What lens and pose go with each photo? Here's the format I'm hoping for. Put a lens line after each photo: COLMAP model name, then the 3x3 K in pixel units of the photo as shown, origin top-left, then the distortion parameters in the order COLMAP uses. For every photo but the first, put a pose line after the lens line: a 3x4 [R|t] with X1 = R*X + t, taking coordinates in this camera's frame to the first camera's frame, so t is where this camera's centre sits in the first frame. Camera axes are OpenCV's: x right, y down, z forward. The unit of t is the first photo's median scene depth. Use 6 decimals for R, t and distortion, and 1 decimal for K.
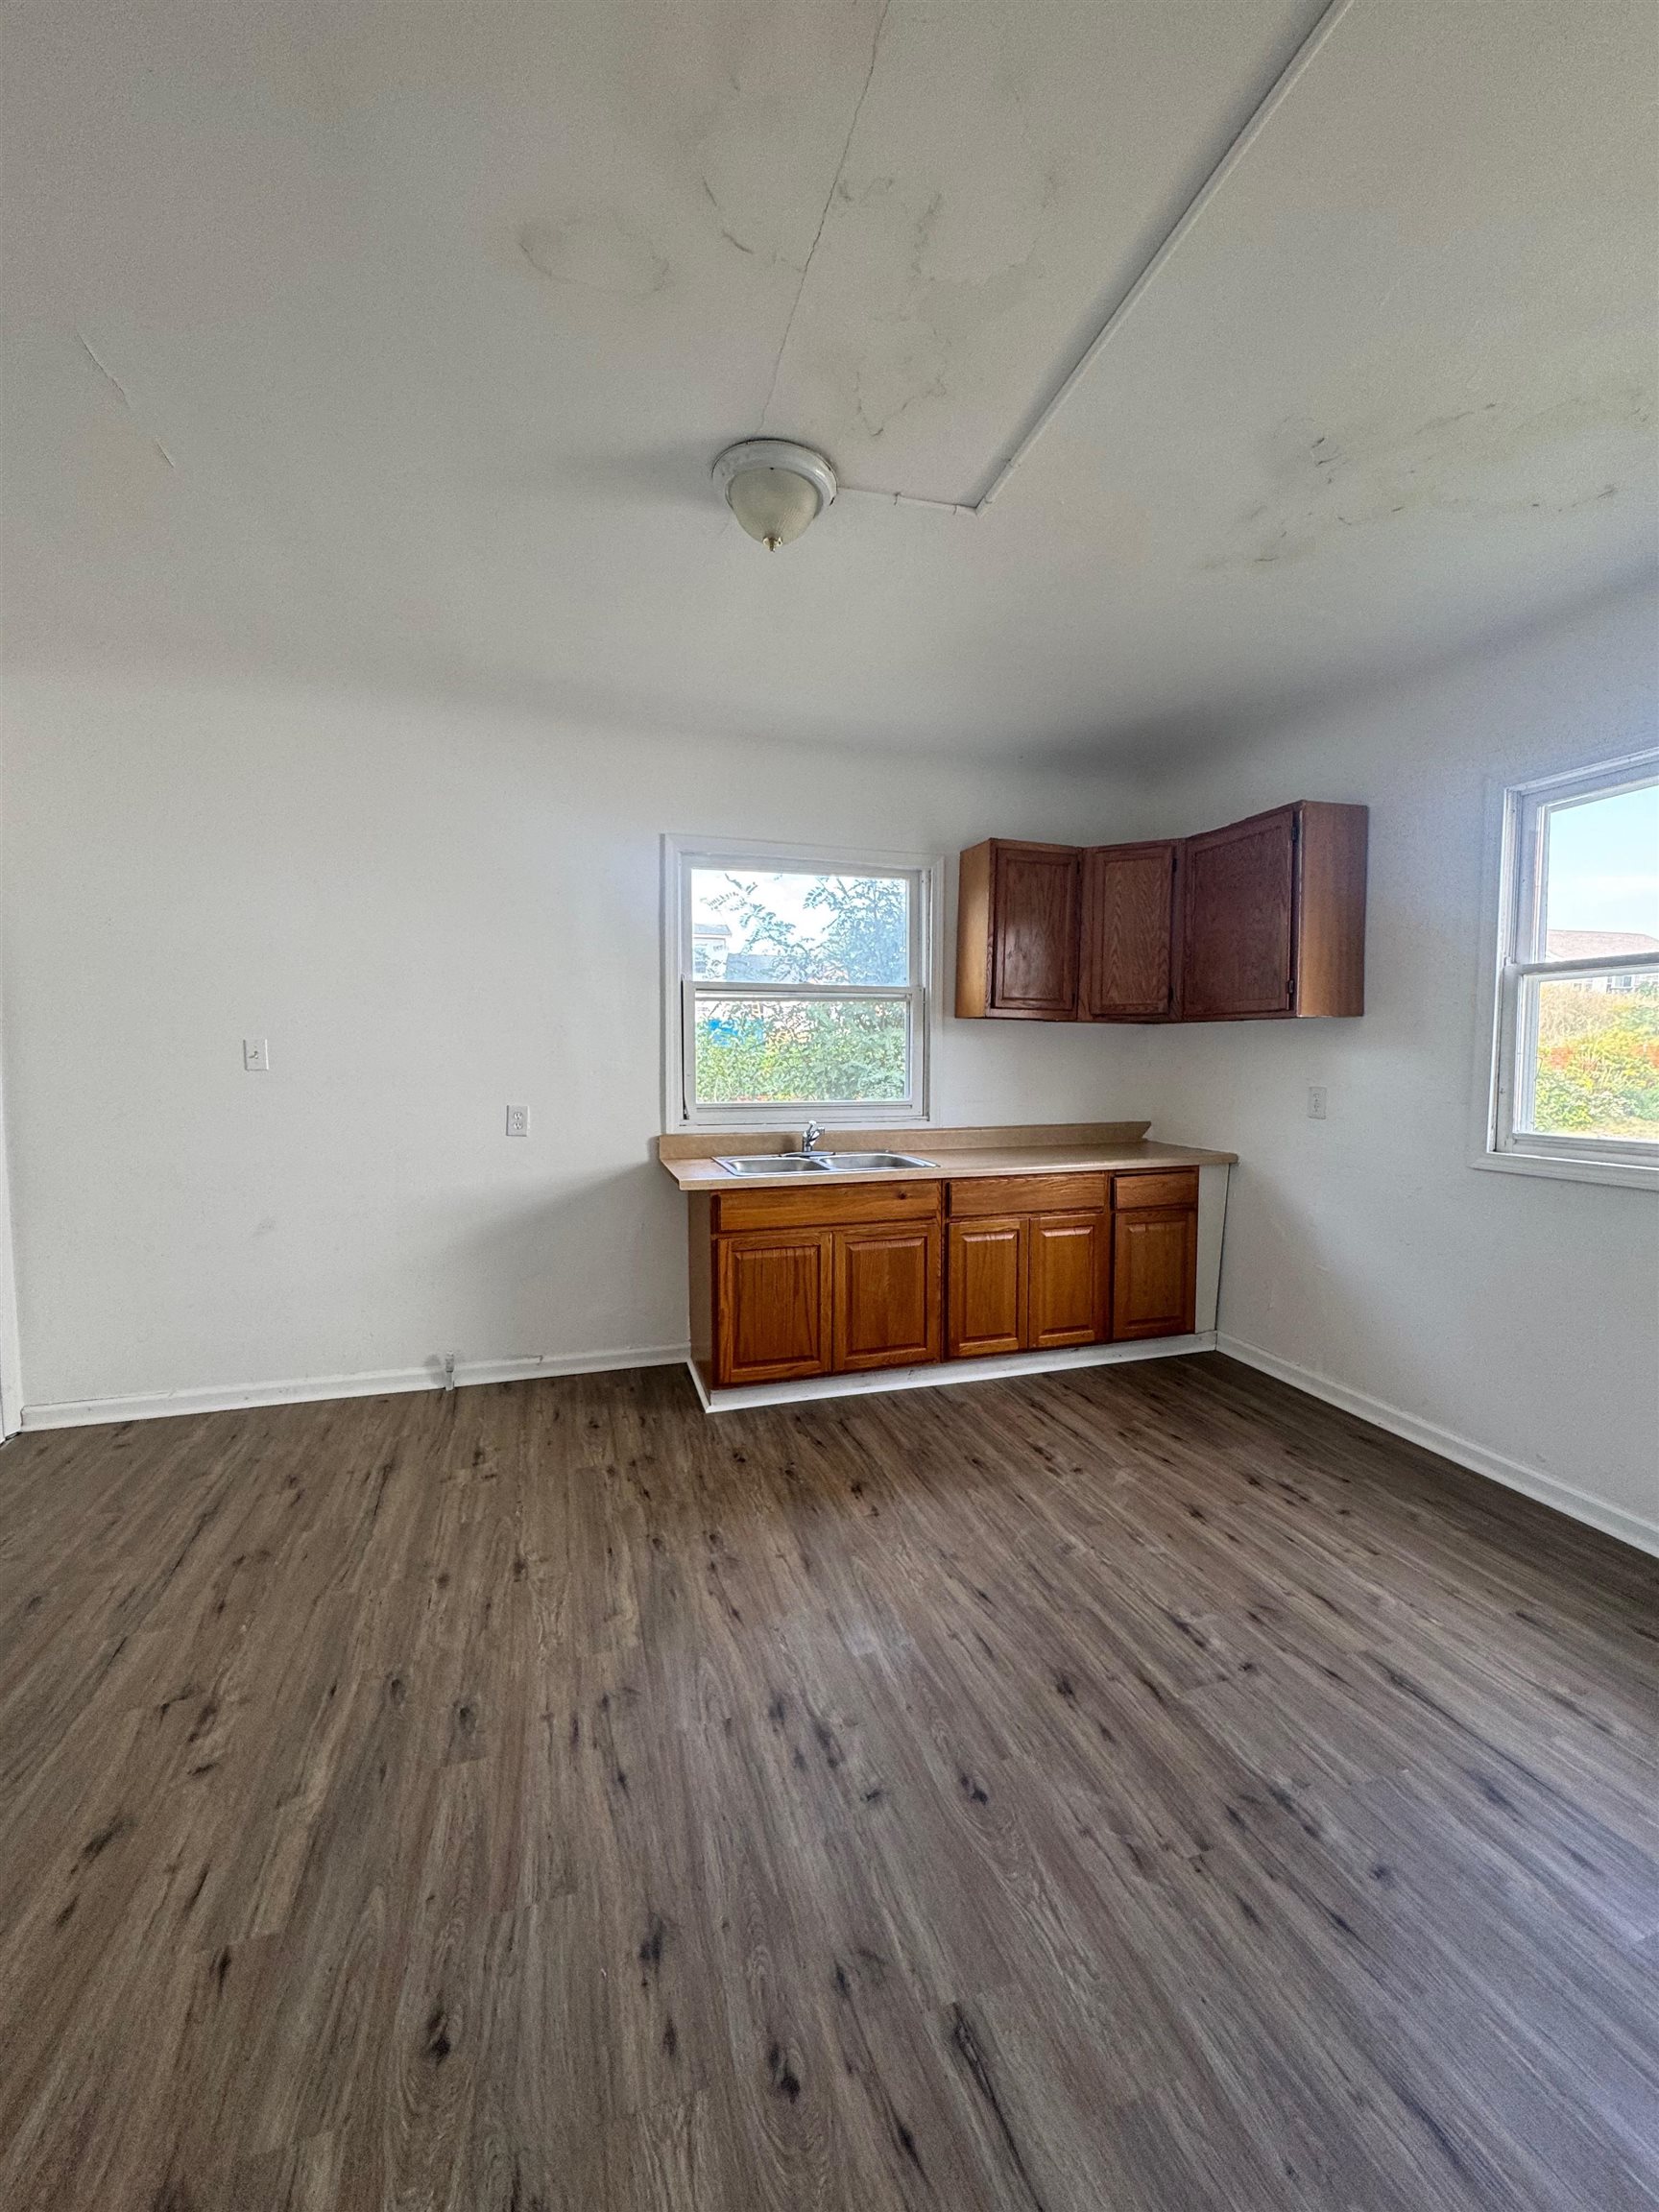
lens RADIAL K [[883.0, 0, 821.9], [0, 883.0, 1101.0], [0, 0, 1]] dist [-0.001422, 0.000079]
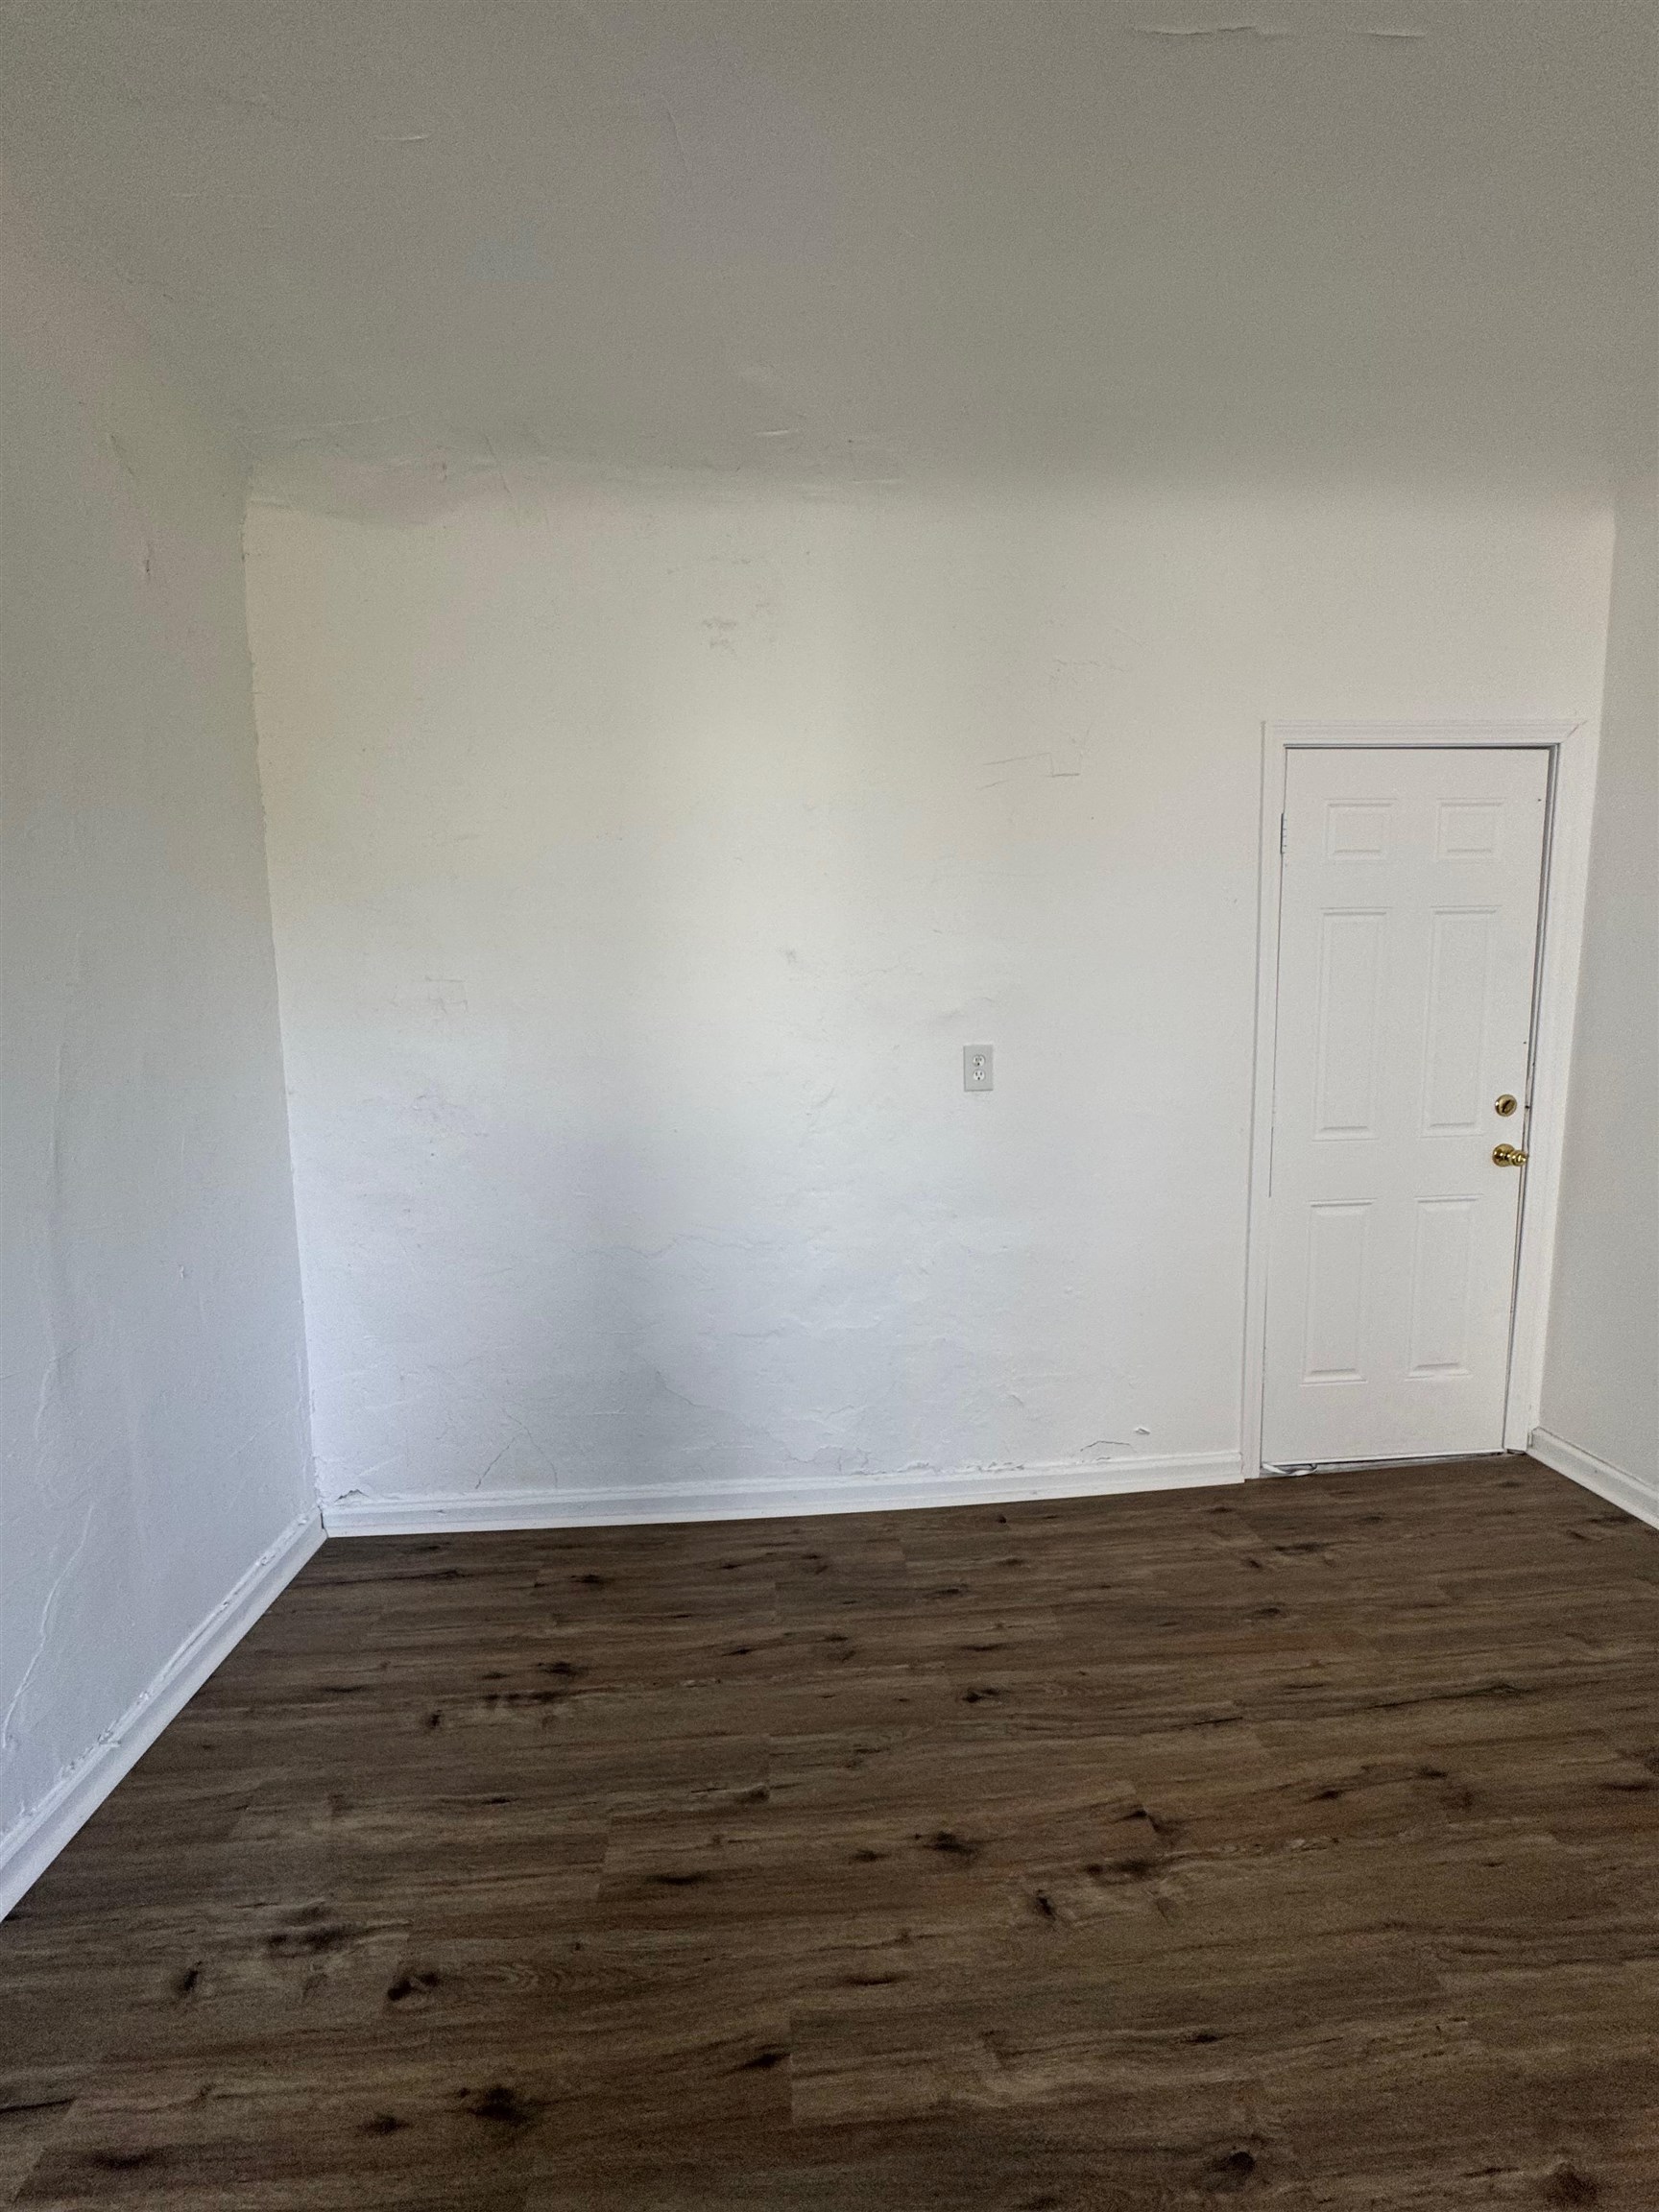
lens RADIAL K [[883.0, 0, 830.3], [0, 883.0, 1106.5], [0, 0, 1]] dist [-0.001422, 0.000079]
pose [[-0.223870, 0.112178, -0.968142, 0.021561], [-0.046707, 0.990978, 0.125625, -0.032694], [0.973499, 0.073342, -0.216611, 0.613539]]
